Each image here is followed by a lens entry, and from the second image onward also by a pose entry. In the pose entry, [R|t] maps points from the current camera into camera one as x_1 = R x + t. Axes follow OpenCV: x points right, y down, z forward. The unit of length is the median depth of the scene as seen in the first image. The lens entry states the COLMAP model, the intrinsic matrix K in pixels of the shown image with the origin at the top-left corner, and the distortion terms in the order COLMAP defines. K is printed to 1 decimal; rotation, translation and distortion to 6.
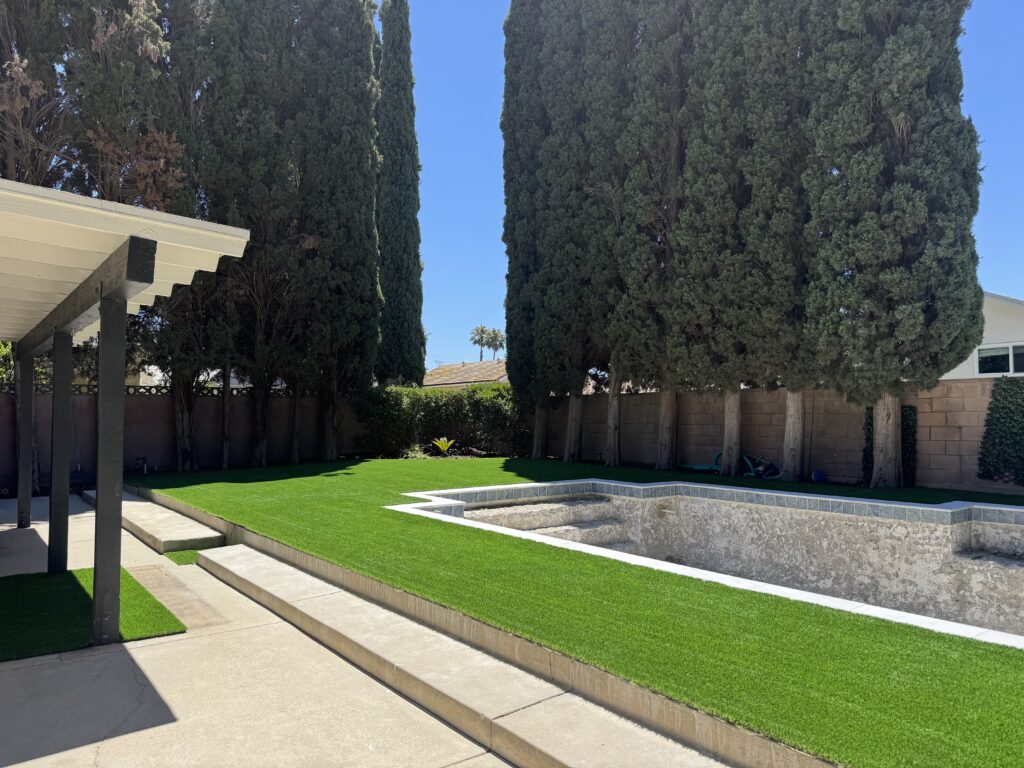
lens RADIAL K [[719.9, 0, 502.0], [0, 719.9, 385.6], [0, 0, 1]] dist [0.026376, -0.036960]
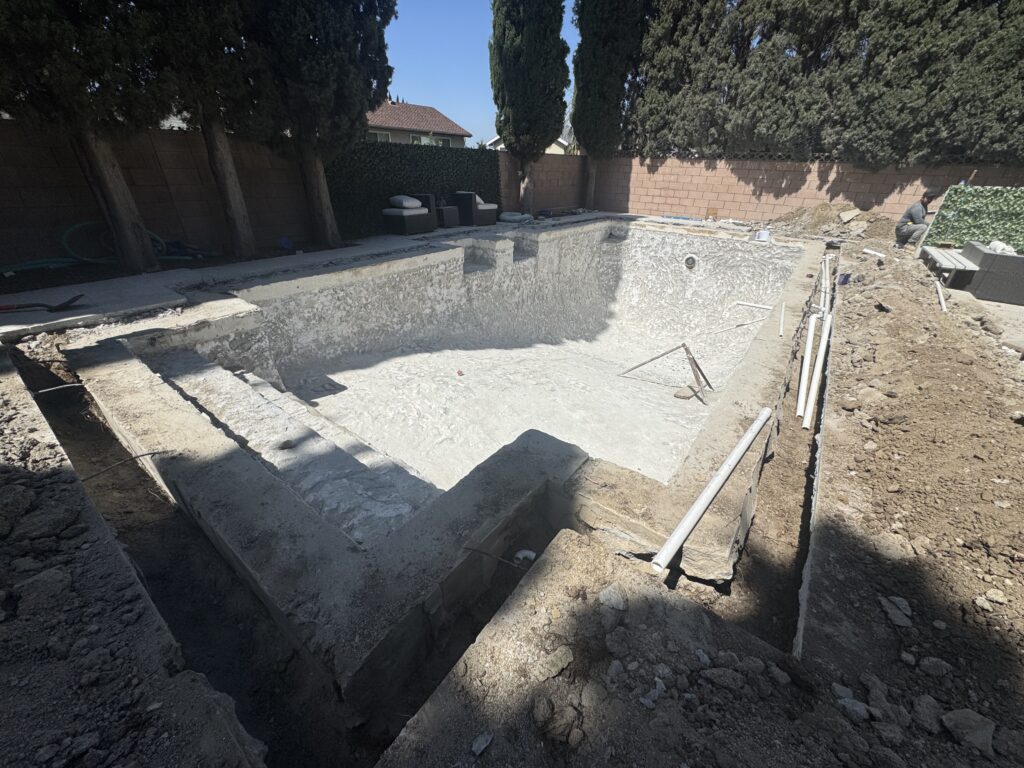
lens RADIAL K [[409.1, 0, 508.5], [0, 409.1, 384.6], [0, 0, 1]] dist [-0.003254, 0.000797]
pose [[-0.294373, -0.454734, 0.840572, -0.228096], [-0.064416, 0.886985, 0.457284, 0.024969], [-0.953517, 0.080466, -0.290396, 0.968100]]
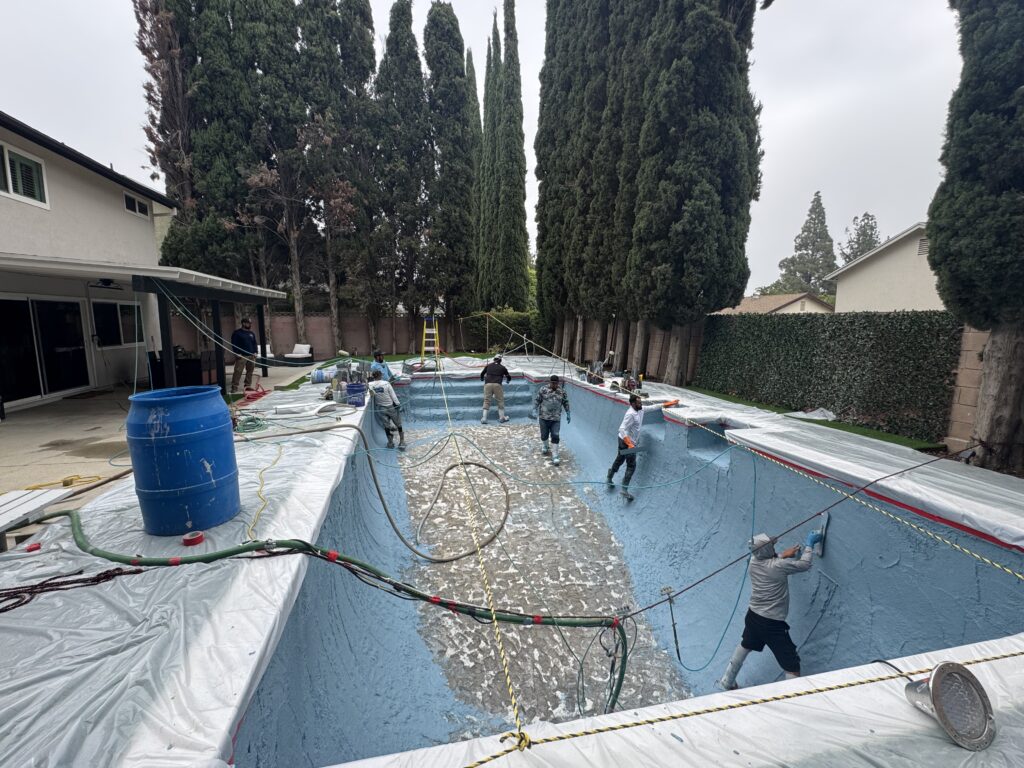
lens RADIAL K [[461.0, 0, 509.7], [0, 461.0, 385.0], [0, 0, 1]] dist [-0.012489, 0.002494]
pose [[0.918670, 0.064312, -0.389755, 0.614527], [0.006169, 0.984202, 0.176941, -0.036633], [0.394977, -0.164955, 0.903760, -0.026496]]
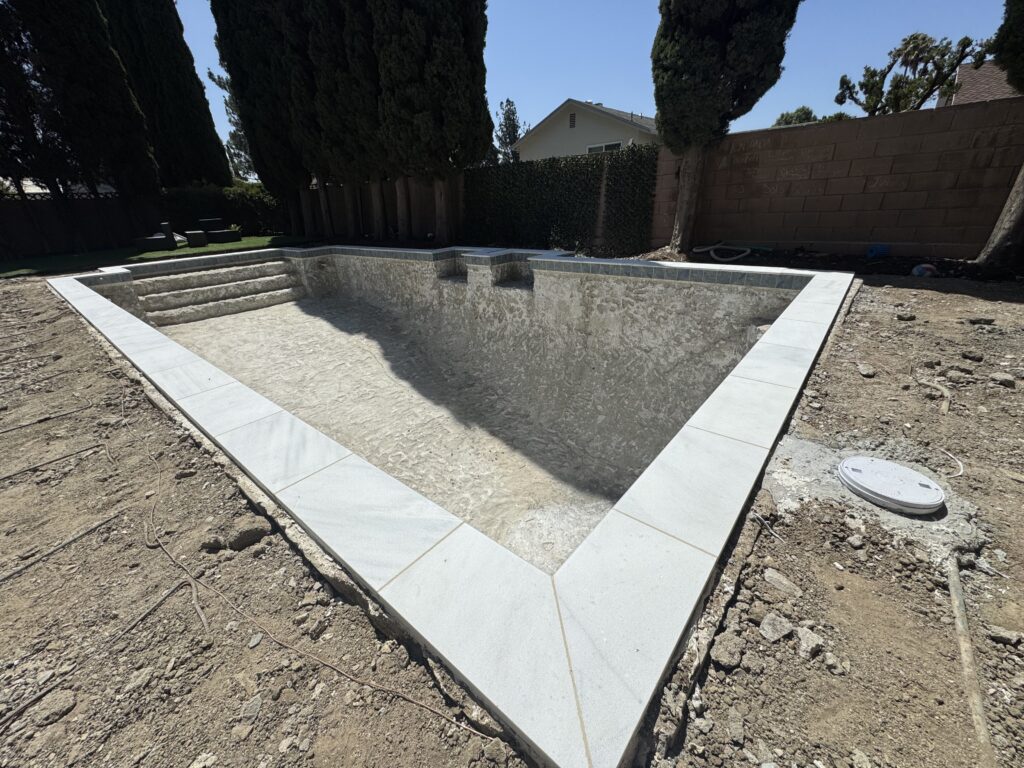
lens RADIAL K [[409.1, 0, 511.3], [0, 409.1, 383.1], [0, 0, 1]] dist [-0.003254, 0.000797]
pose [[0.969350, -0.137891, 0.203337, 0.456705], [0.033997, 0.894964, 0.444842, 0.018448], [-0.243319, -0.424295, 0.872221, -0.027454]]
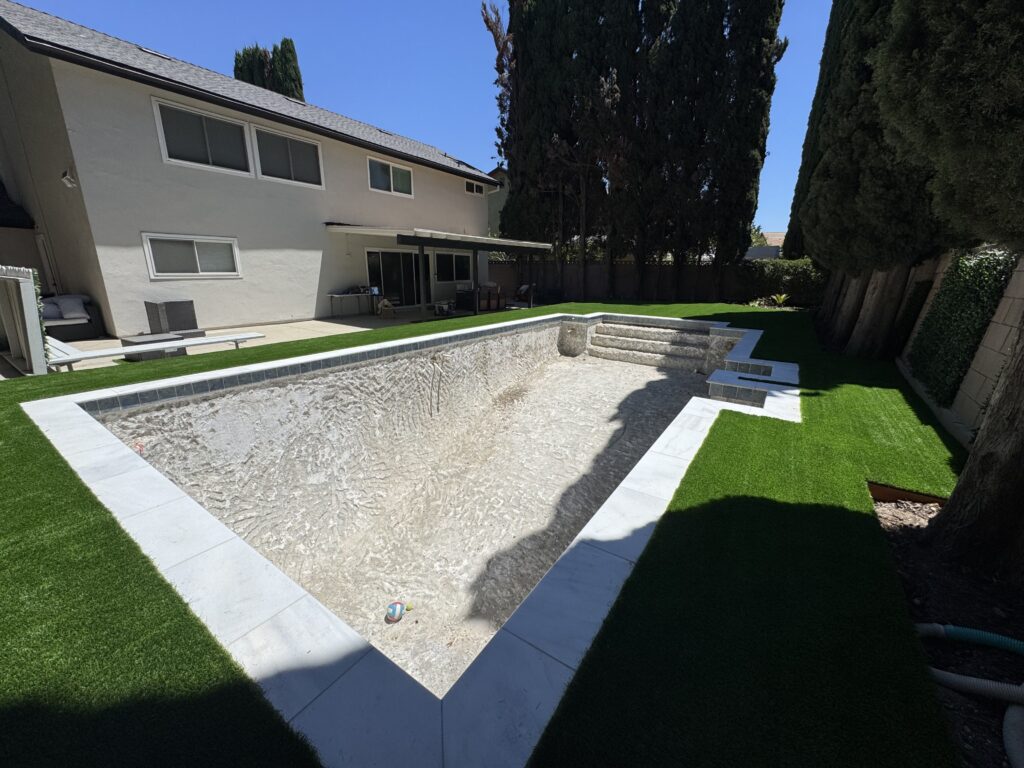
lens RADIAL K [[409.1, 0, 509.5], [0, 409.1, 382.3], [0, 0, 1]] dist [-0.003254, 0.000797]
pose [[0.332877, 0.260434, -0.906293, 0.962903], [0.021881, 0.958712, 0.283534, -0.008874], [0.942716, -0.114213, 0.313434, 0.308527]]
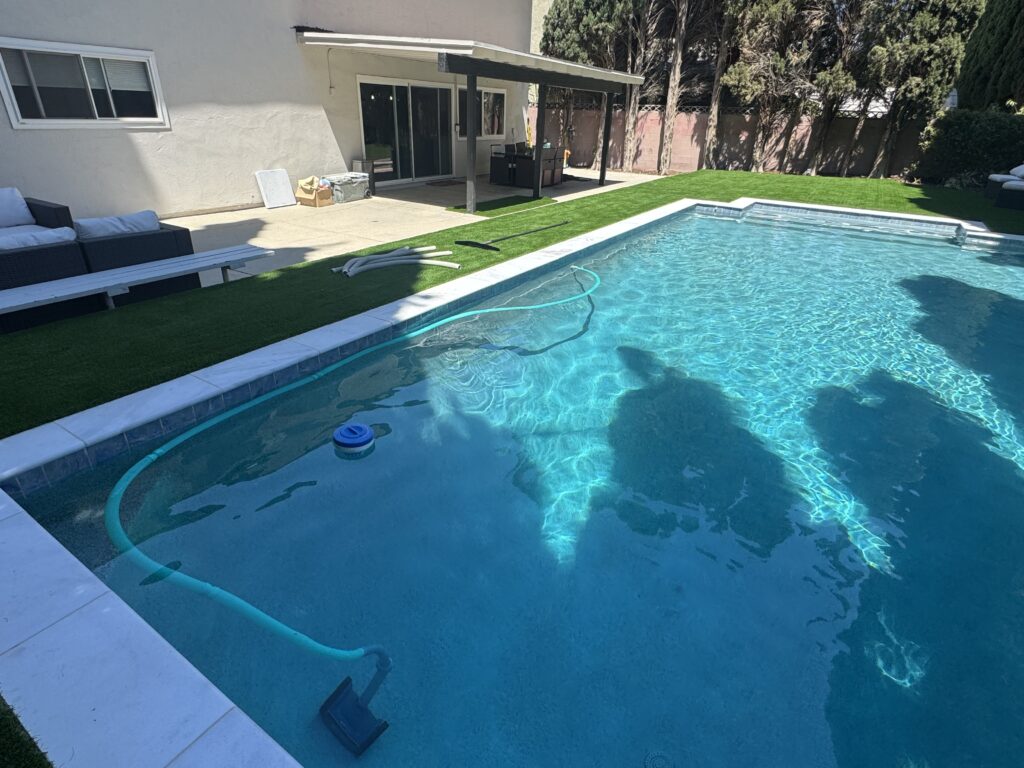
lens RADIAL K [[537.1, 0, 507.2], [0, 537.1, 384.4], [0, 0, 1]] dist [0.000971, -0.000929]
pose [[0.361587, 0.437669, -0.823226, 0.708657], [0.001483, 0.882698, 0.469939, -0.022651], [0.932337, -0.171145, 0.318523, 0.167857]]
